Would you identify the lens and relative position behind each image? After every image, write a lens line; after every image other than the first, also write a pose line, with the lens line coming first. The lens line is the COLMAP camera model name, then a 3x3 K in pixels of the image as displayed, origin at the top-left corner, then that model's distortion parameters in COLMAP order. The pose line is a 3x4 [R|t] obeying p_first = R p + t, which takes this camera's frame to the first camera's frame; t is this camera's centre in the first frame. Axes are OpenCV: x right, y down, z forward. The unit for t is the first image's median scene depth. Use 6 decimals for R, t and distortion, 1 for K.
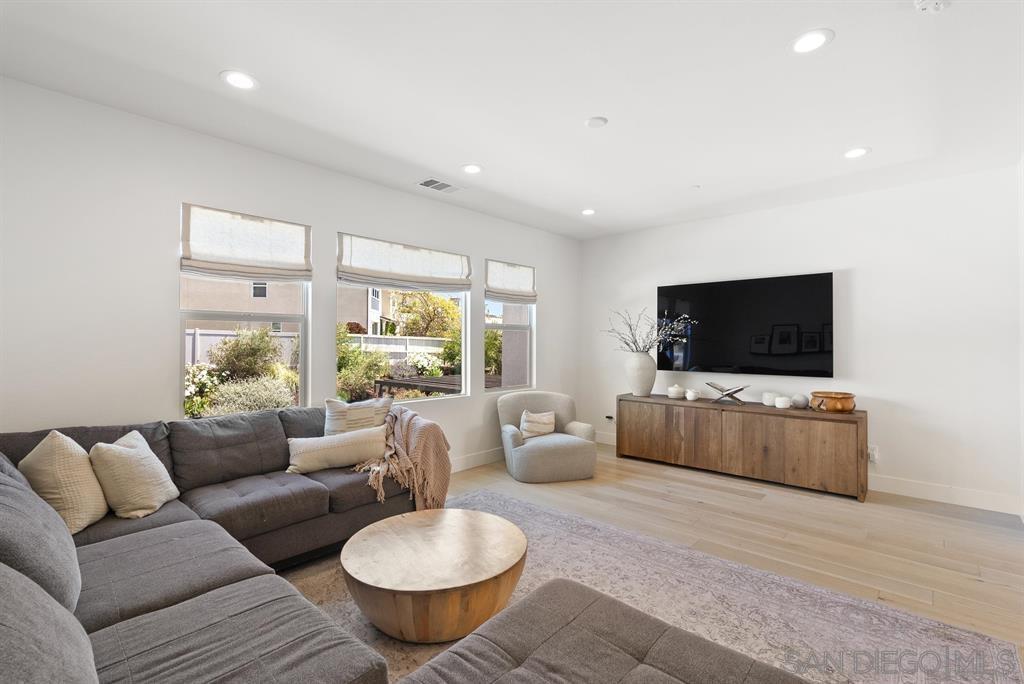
lens RADIAL K [[454.1, 0, 509.7], [0, 454.1, 342.8], [0, 0, 1]] dist [-0.001882, 0.000218]
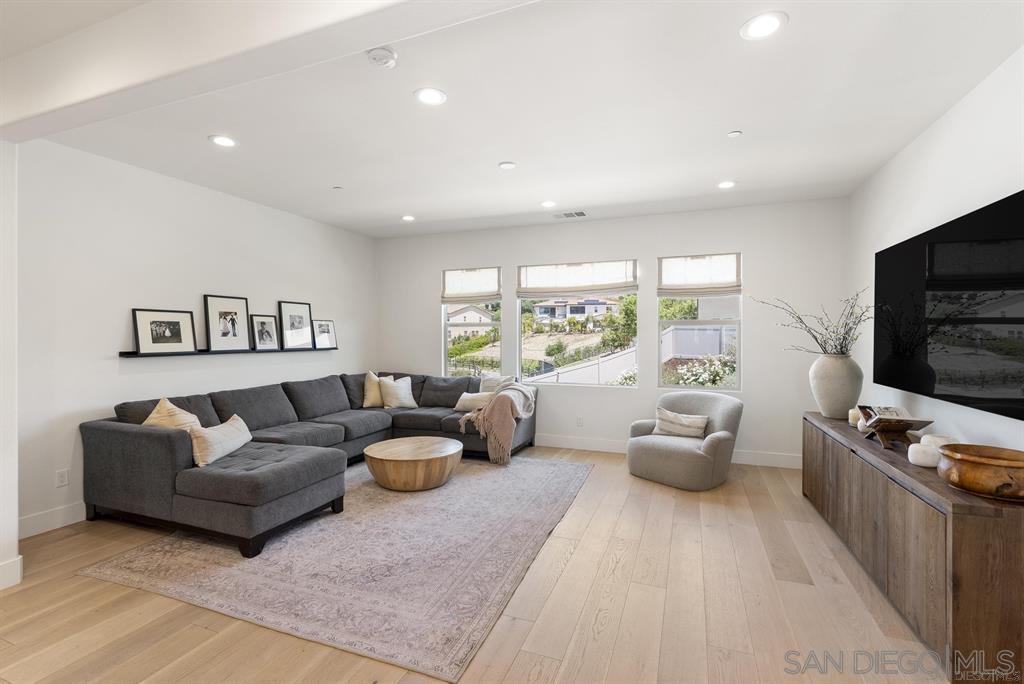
lens RADIAL K [[454.1, 0, 510.7], [0, 454.1, 337.7], [0, 0, 1]] dist [-0.001882, 0.000218]
pose [[0.385349, 0.003584, -0.922764, 1.023631], [-0.000675, 0.999993, 0.003603, -0.009558], [0.922771, -0.000766, 0.385349, 0.388466]]
